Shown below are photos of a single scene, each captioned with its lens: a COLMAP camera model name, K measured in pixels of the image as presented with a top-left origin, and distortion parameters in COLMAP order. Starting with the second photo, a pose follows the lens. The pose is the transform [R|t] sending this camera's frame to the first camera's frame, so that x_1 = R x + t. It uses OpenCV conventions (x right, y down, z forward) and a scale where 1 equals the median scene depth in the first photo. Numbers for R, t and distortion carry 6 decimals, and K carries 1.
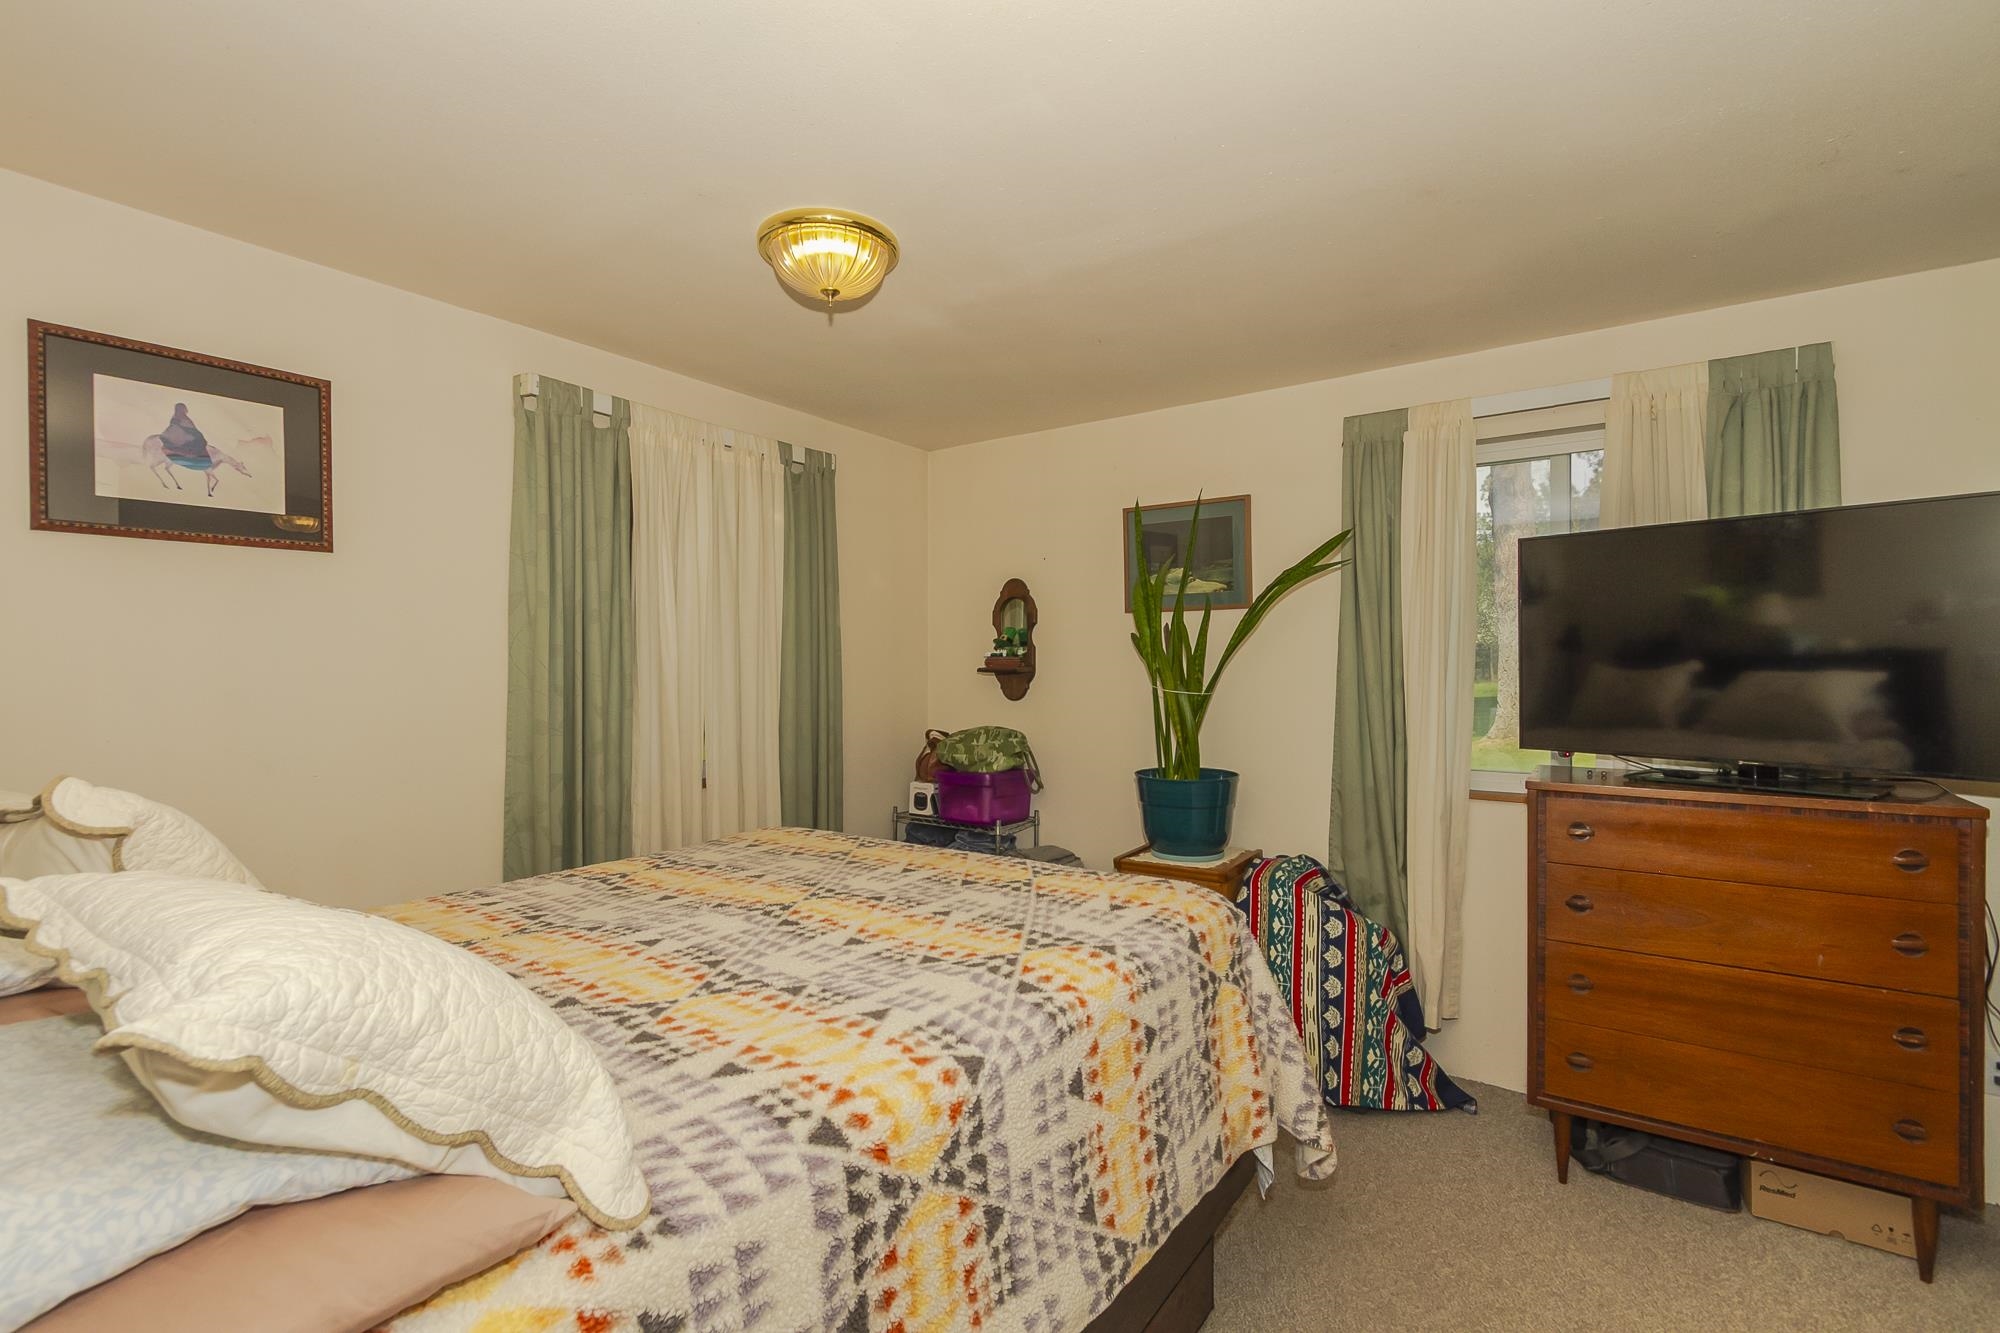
lens RADIAL K [[905.1, 0, 995.3], [0, 905.1, 666.9], [0, 0, 1]] dist [0.000677, 0.000055]
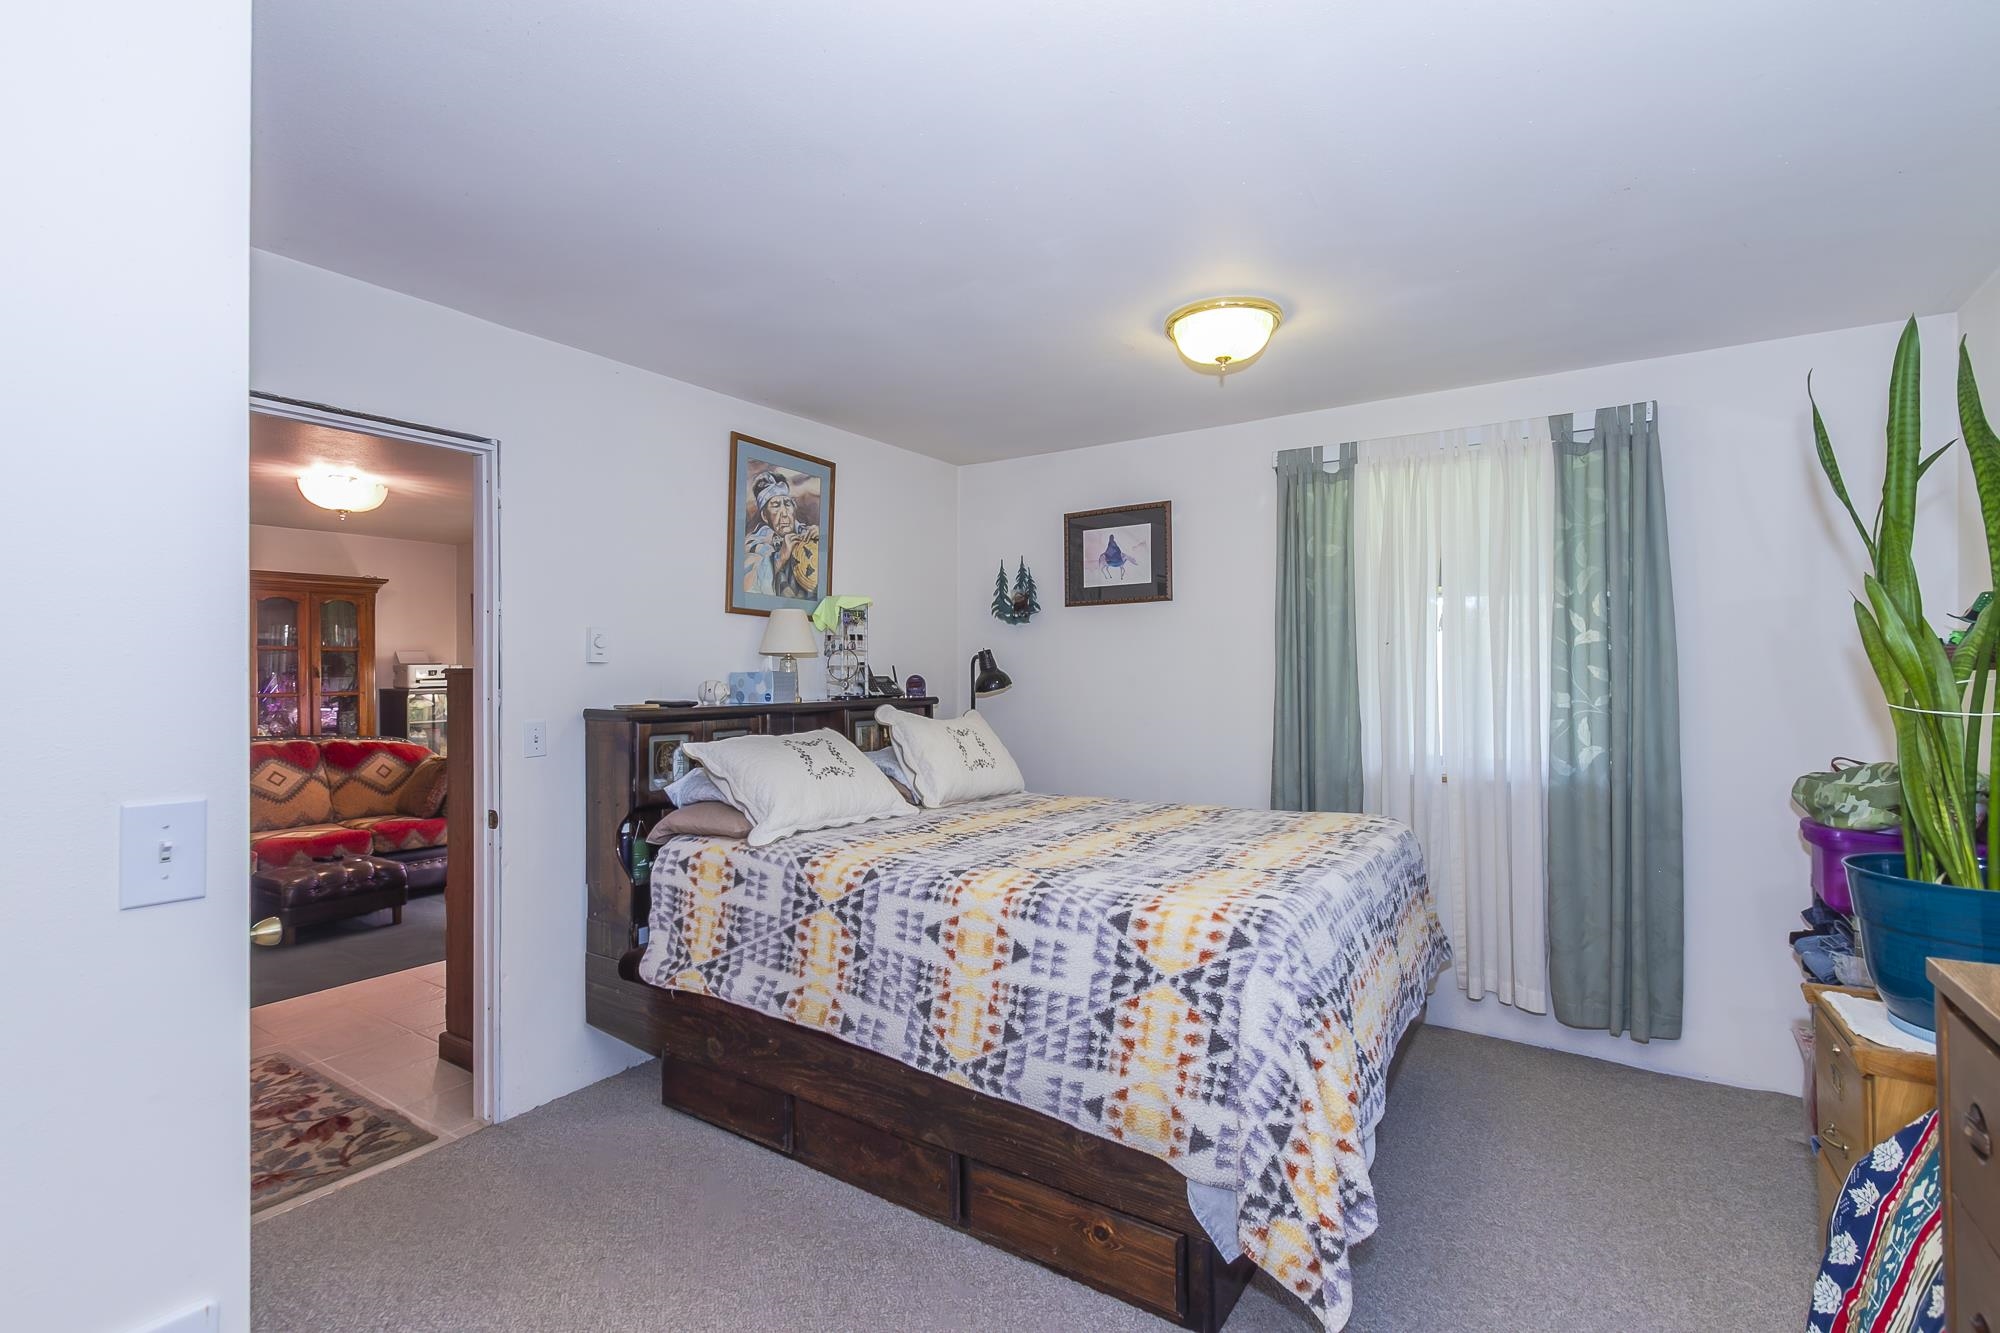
lens RADIAL K [[905.1, 0, 992.5], [0, 905.1, 670.9], [0, 0, 1]] dist [0.000677, 0.000055]
pose [[0.036773, 0.000059, -0.999324, 1.652192], [0.005956, 0.999982, 0.000278, 0.006485], [0.999306, -0.005962, 0.036772, 1.034798]]
